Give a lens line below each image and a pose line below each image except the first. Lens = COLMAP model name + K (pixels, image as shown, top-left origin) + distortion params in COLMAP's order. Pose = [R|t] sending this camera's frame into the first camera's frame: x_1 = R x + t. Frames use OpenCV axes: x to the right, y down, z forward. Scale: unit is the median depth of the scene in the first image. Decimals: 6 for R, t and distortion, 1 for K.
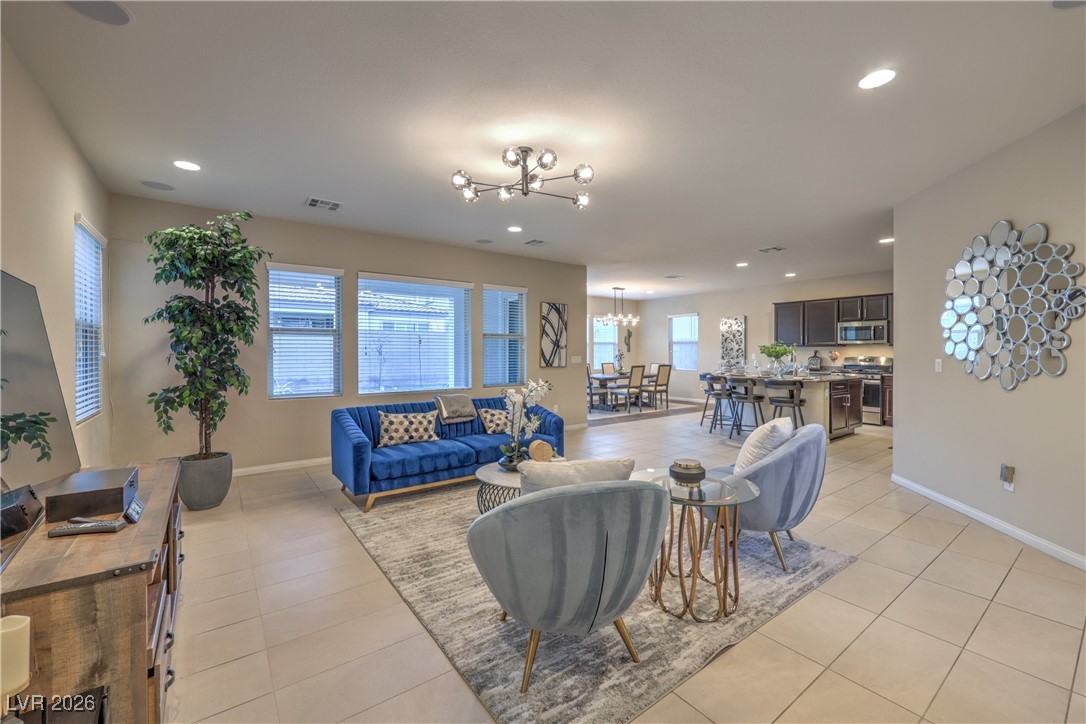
lens RADIAL K [[441.9, 0, 541.7], [0, 441.9, 356.2], [0, 0, 1]] dist [-0.003724, 0.000149]
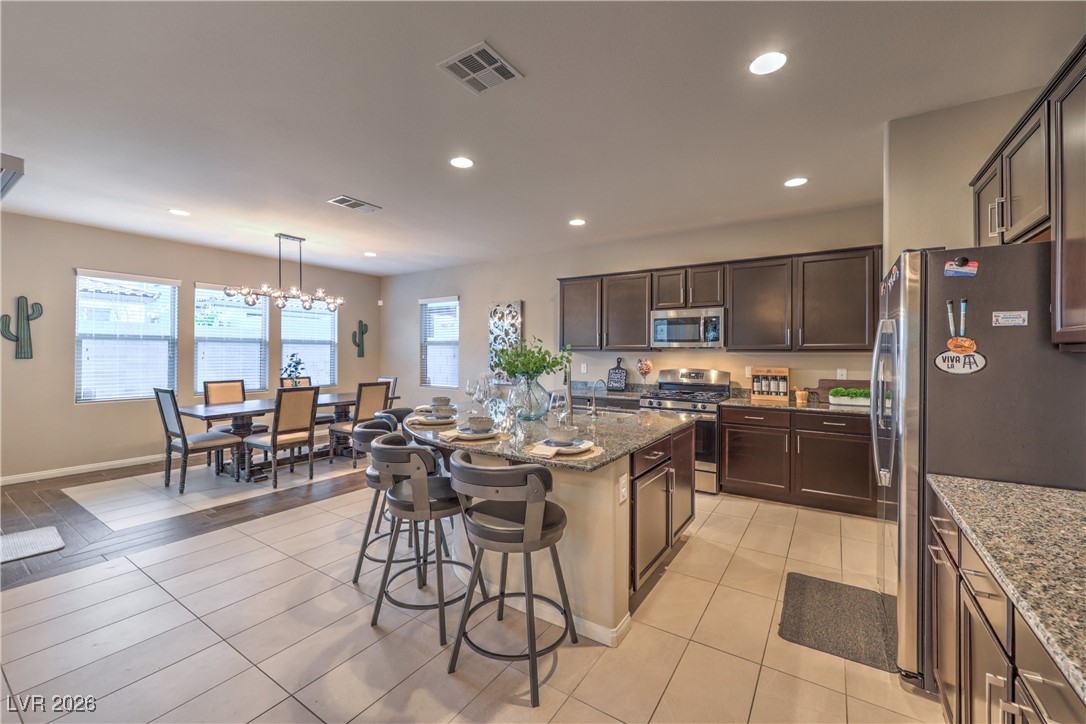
lens RADIAL K [[441.9, 0, 534.7], [0, 441.9, 354.6], [0, 0, 1]] dist [-0.003724, 0.000149]
pose [[0.944191, 0.006565, 0.329334, 0.332786], [-0.003721, 0.999950, -0.009263, -0.012452], [-0.329378, 0.007521, 0.944168, 0.495976]]
